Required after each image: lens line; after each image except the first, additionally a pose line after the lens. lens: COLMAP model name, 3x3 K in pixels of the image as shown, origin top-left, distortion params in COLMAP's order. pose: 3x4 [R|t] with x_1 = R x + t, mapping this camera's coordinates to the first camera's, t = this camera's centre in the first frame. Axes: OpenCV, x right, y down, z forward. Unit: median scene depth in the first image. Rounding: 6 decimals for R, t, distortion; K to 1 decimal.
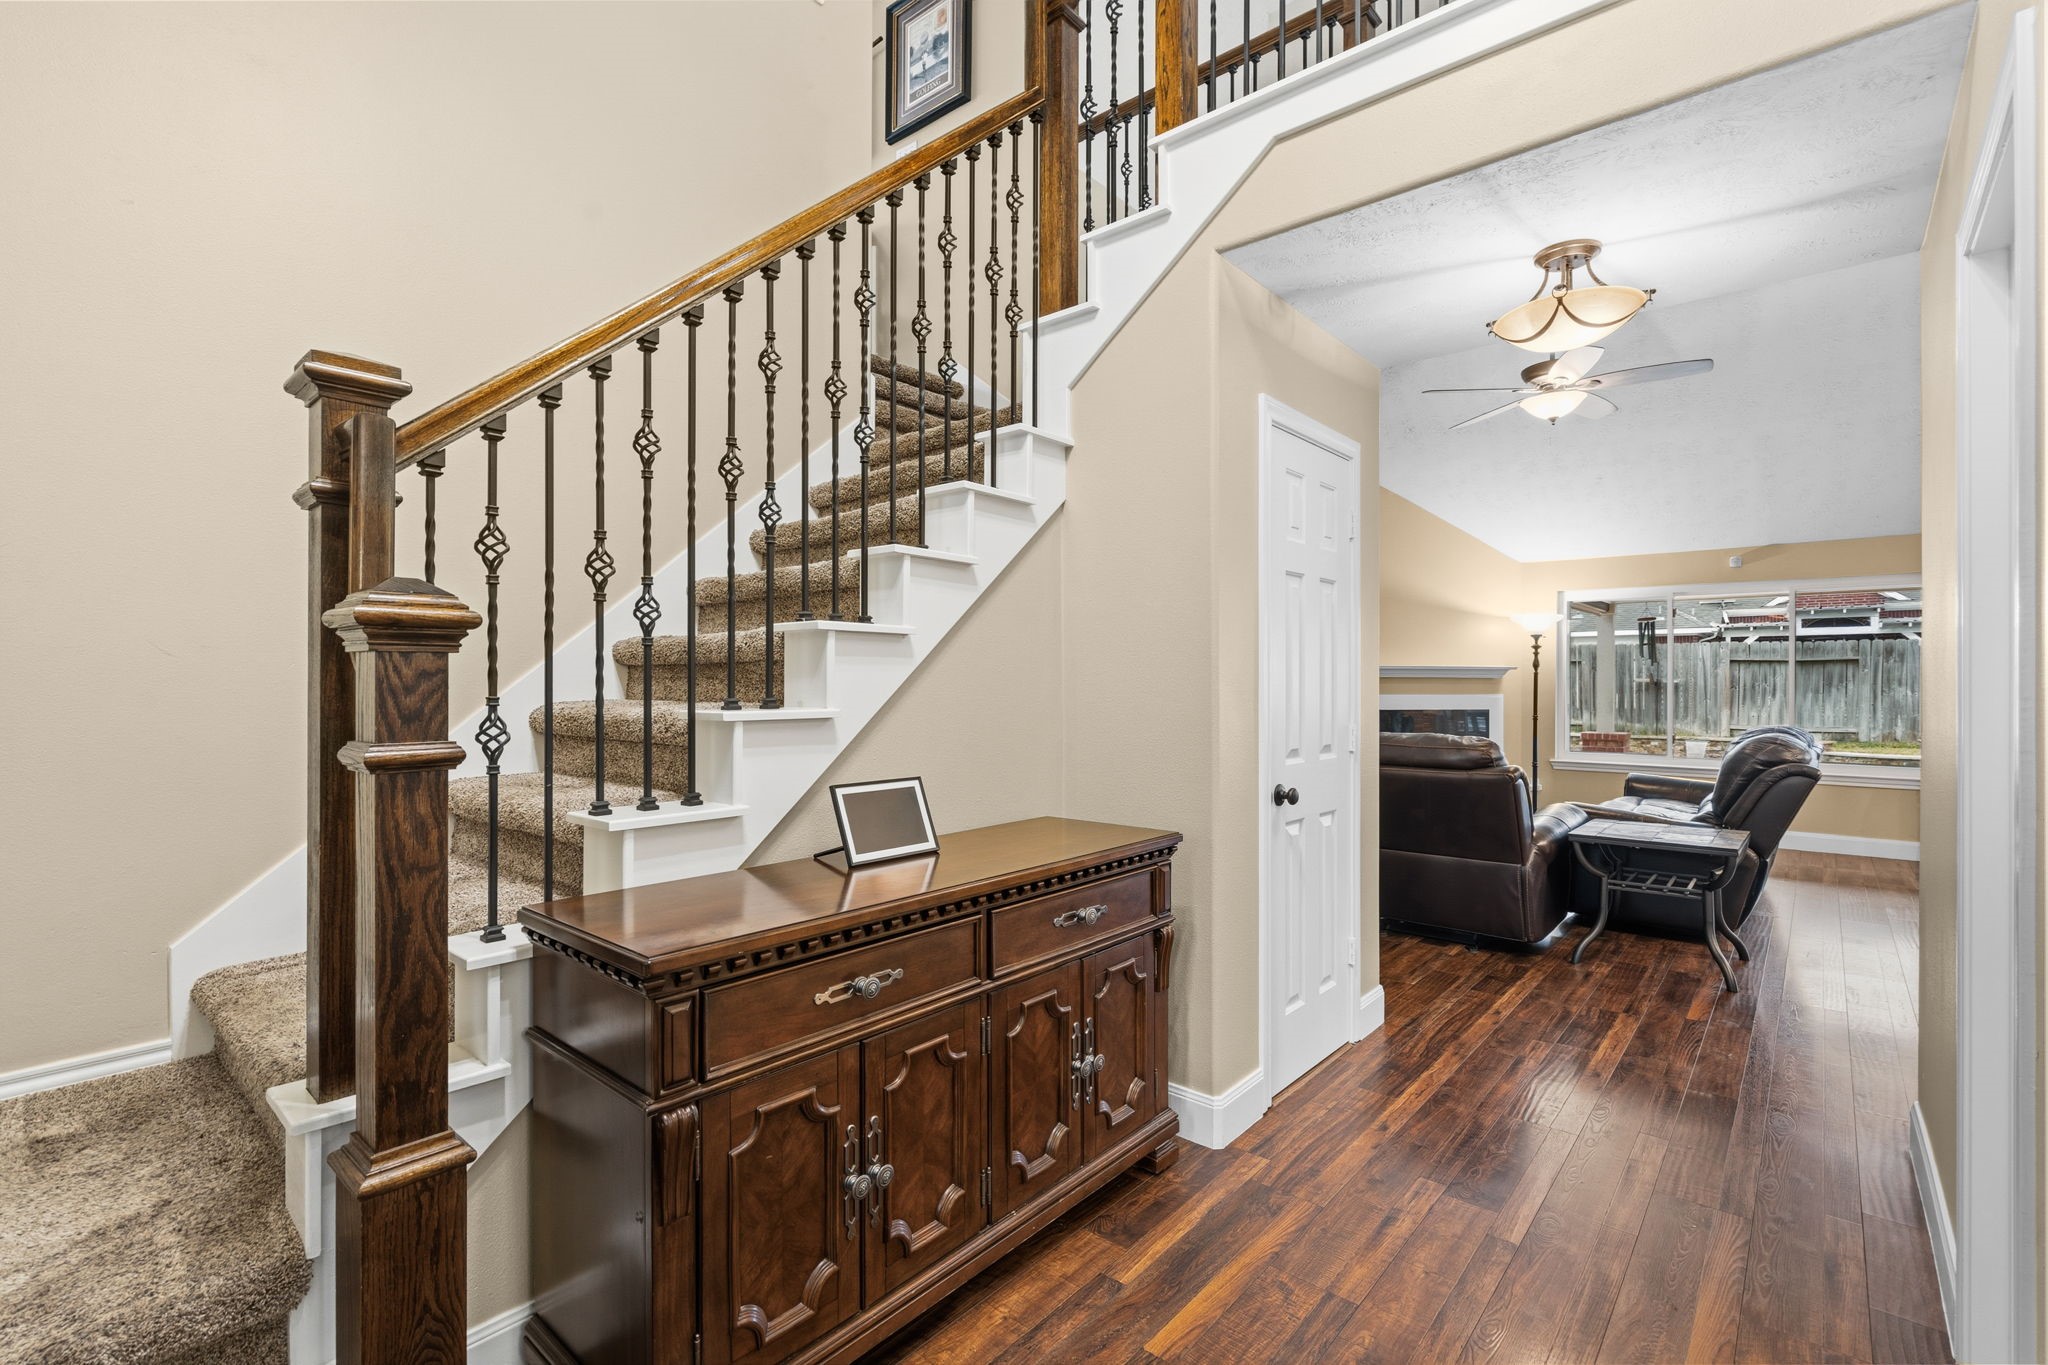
lens RADIAL K [[923.4, 0, 1022.5], [0, 923.4, 684.9], [0, 0, 1]] dist [-0.006990, 0.001572]
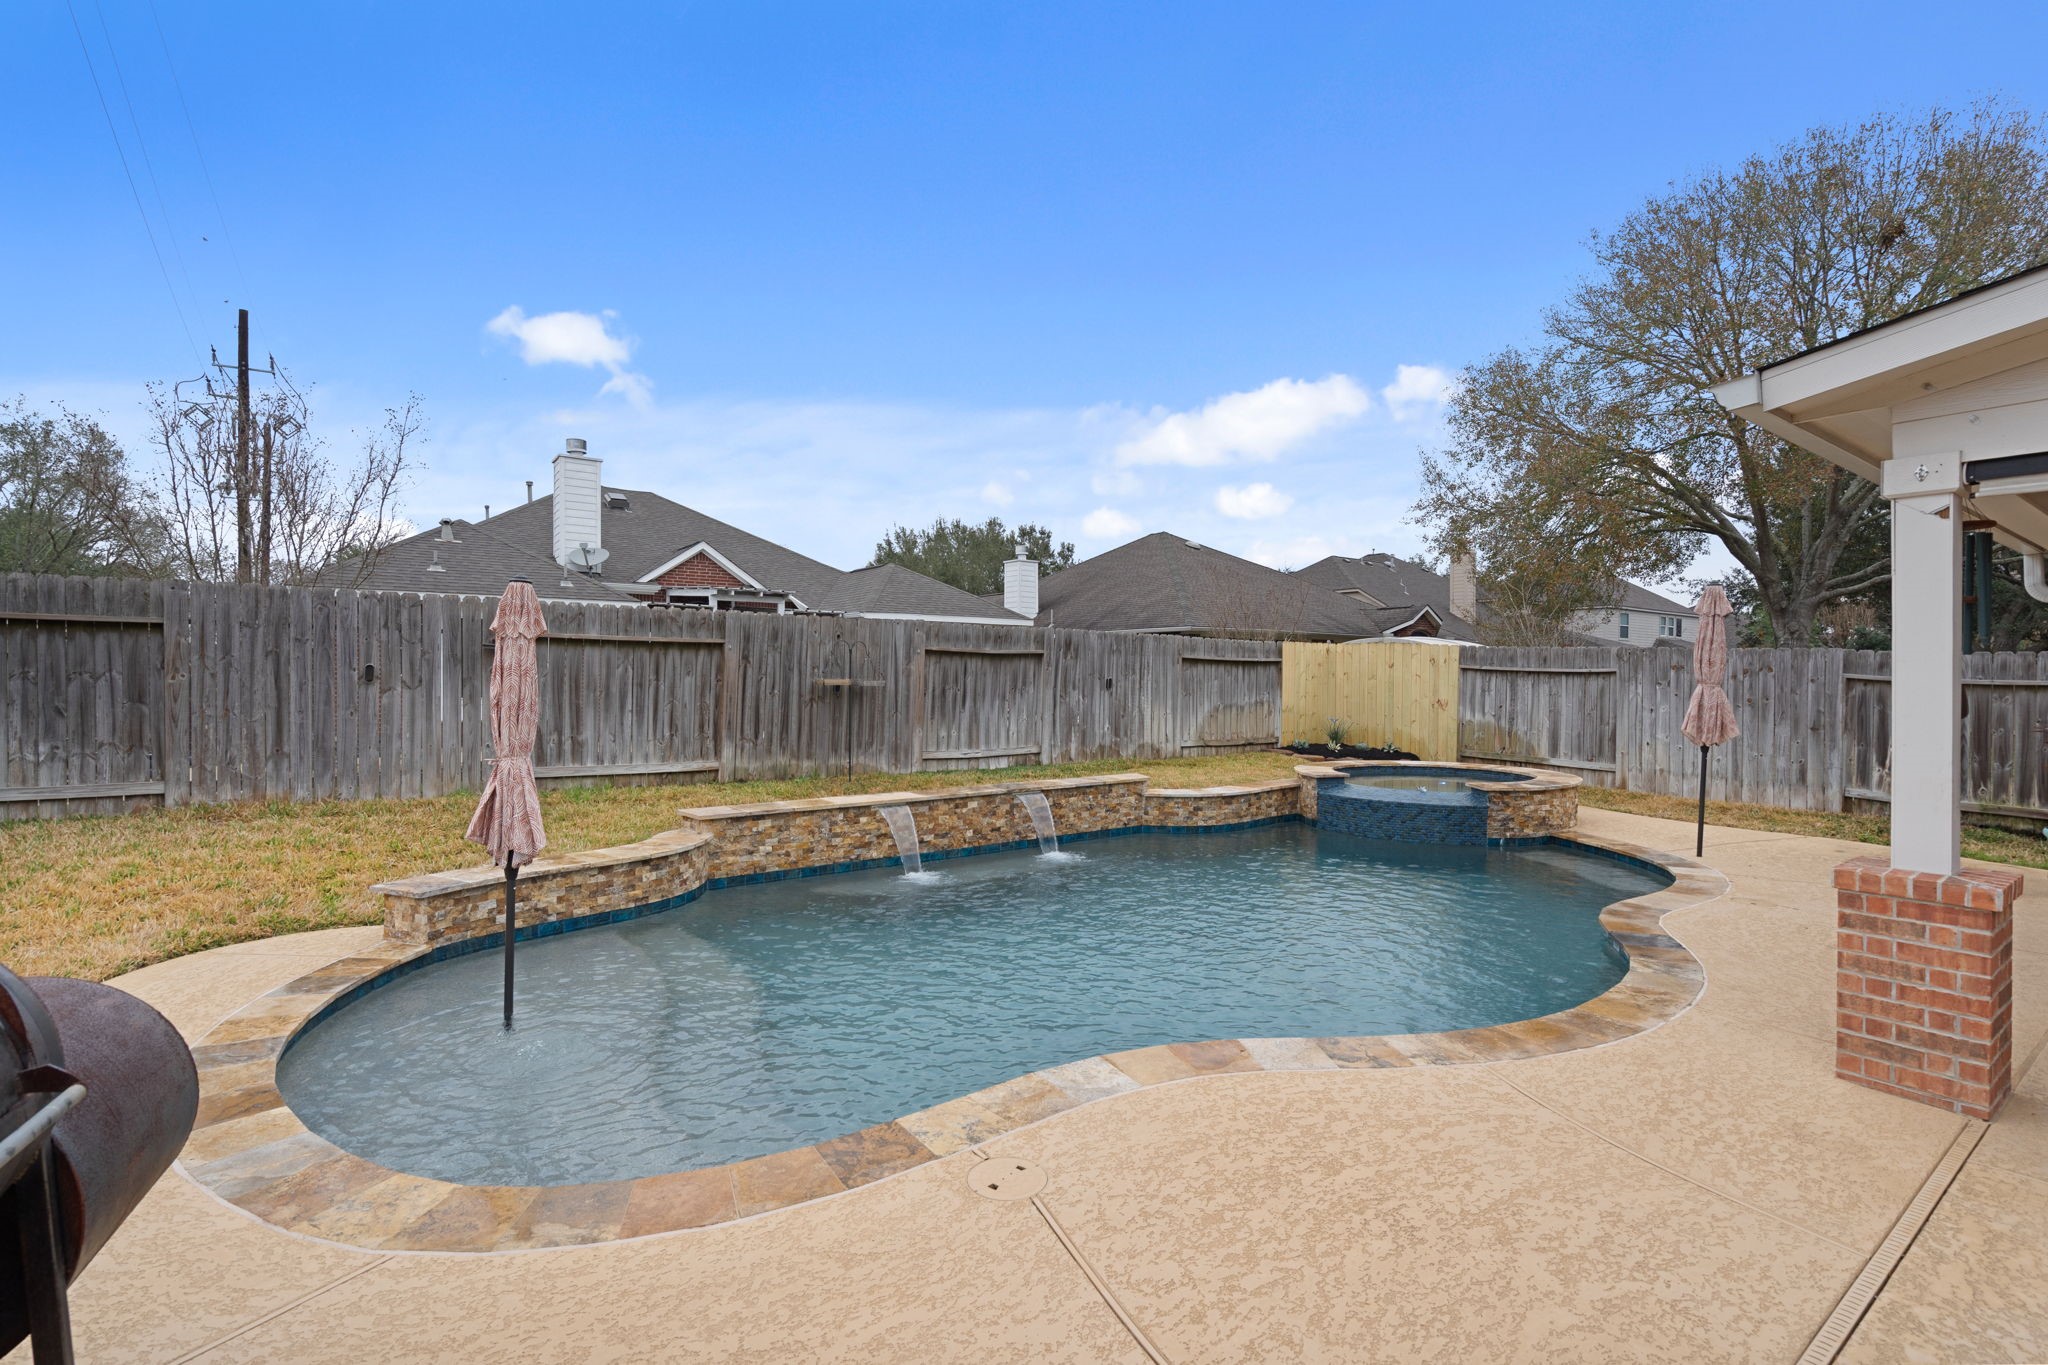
lens RADIAL K [[923.4, 0, 1008.2], [0, 923.4, 683.5], [0, 0, 1]] dist [-0.006990, 0.001572]
pose [[0.235518, -0.004802, 0.971858, 0.173420], [-0.003831, 0.999975, 0.005869, -0.007812], [-0.971863, -0.005105, 0.235493, 0.810530]]
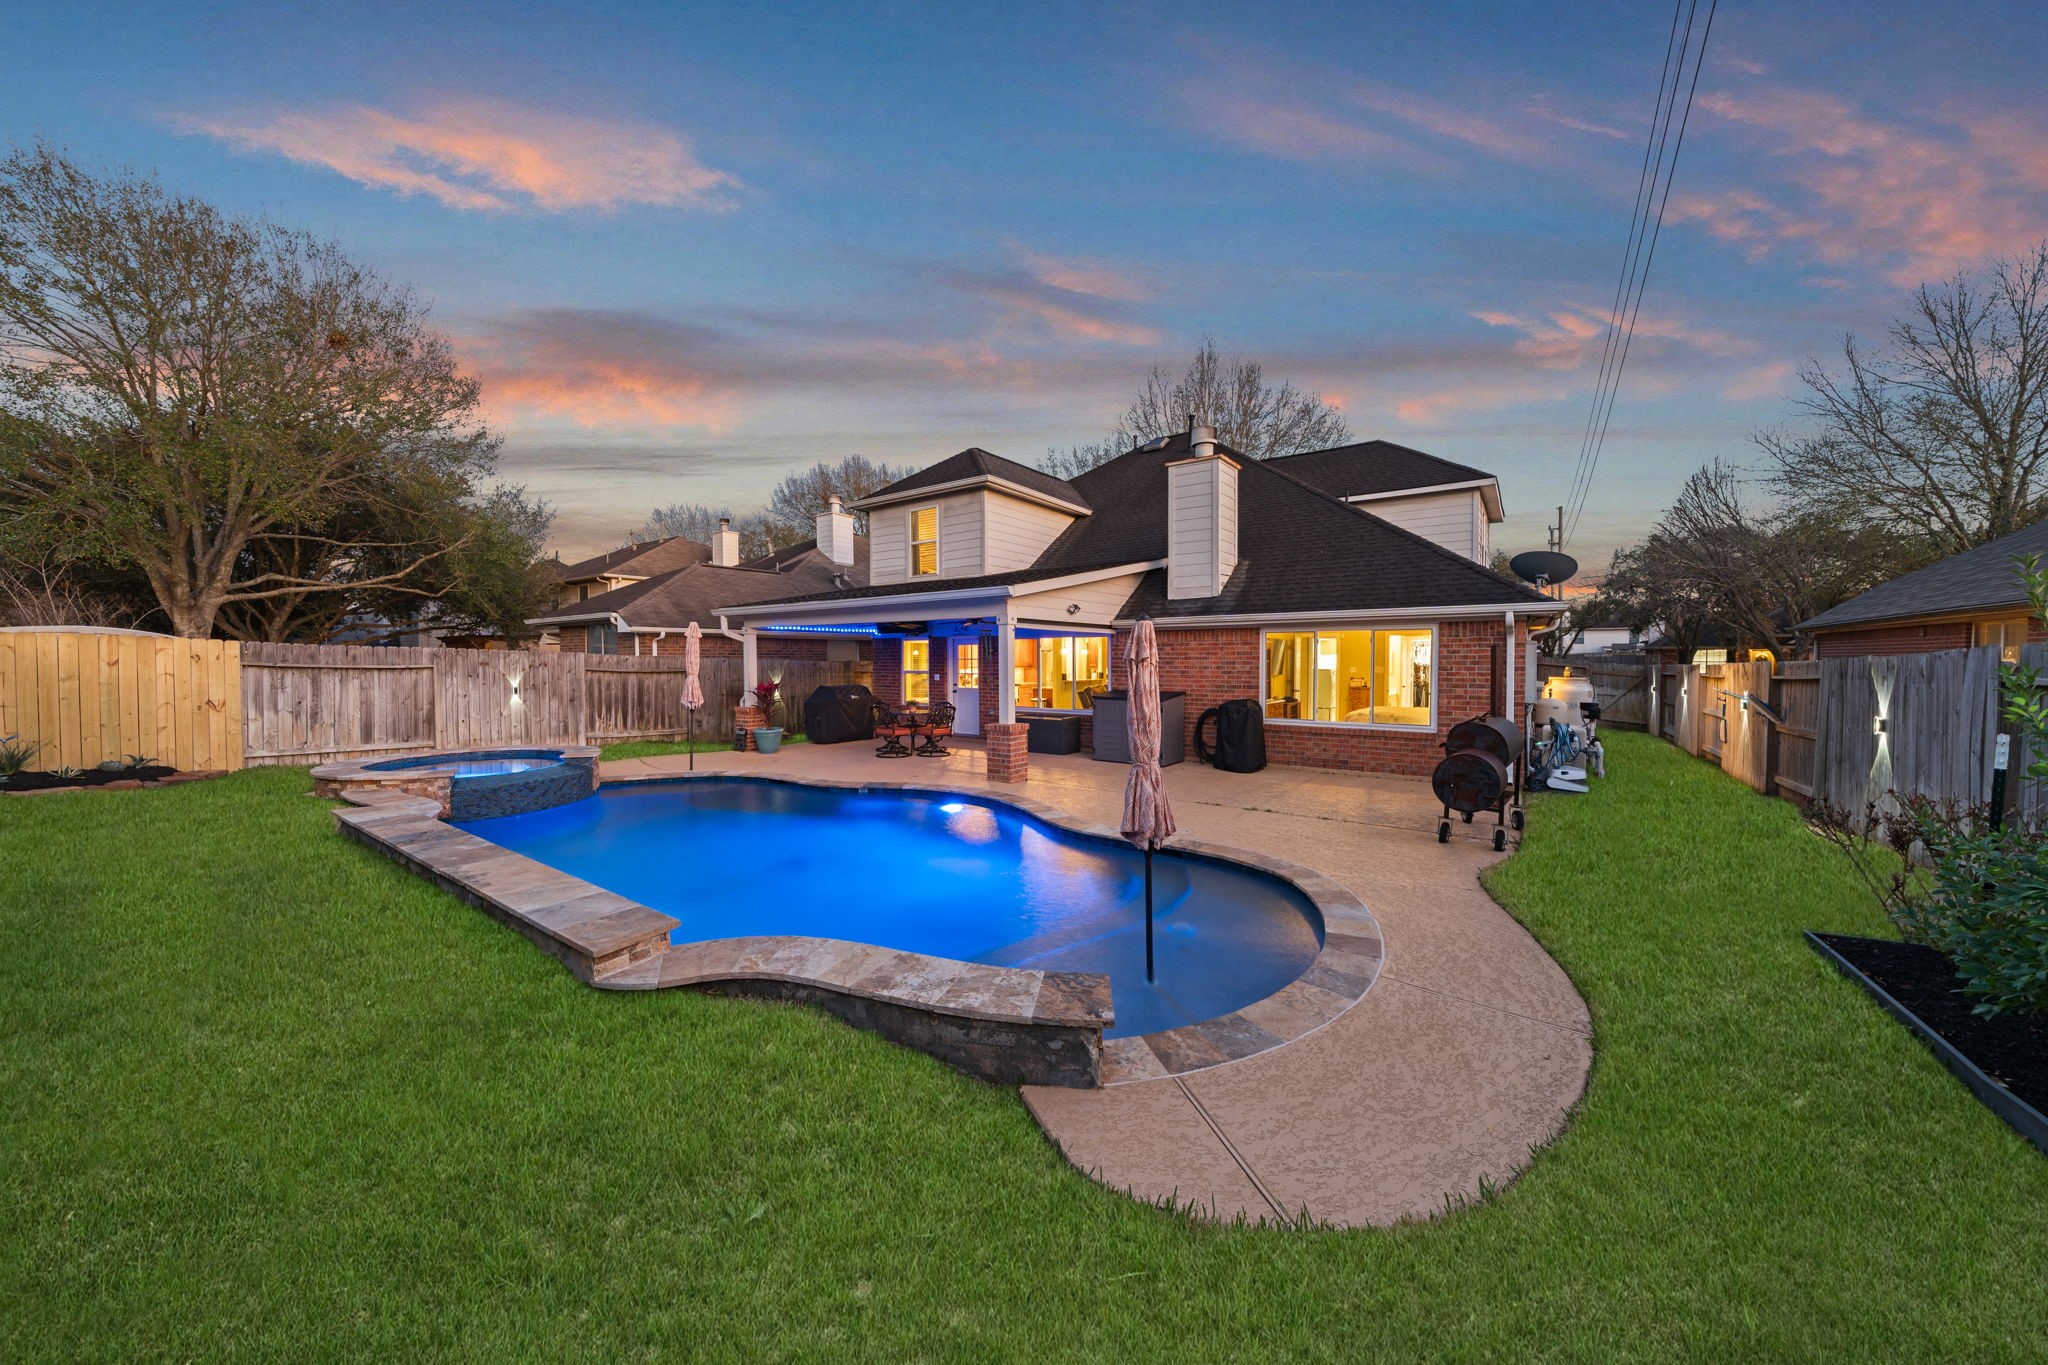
lens RADIAL K [[704.4, 0, 1025.3], [0, 704.4, 675.4], [0, 0, 1]] dist [-0.007676, 0.000295]
pose [[-0.996390, 0.007021, -0.084601, 0.455708], [0.004661, 0.999595, 0.028061, -0.022925], [0.084764, 0.027565, -0.996020, 1.248718]]
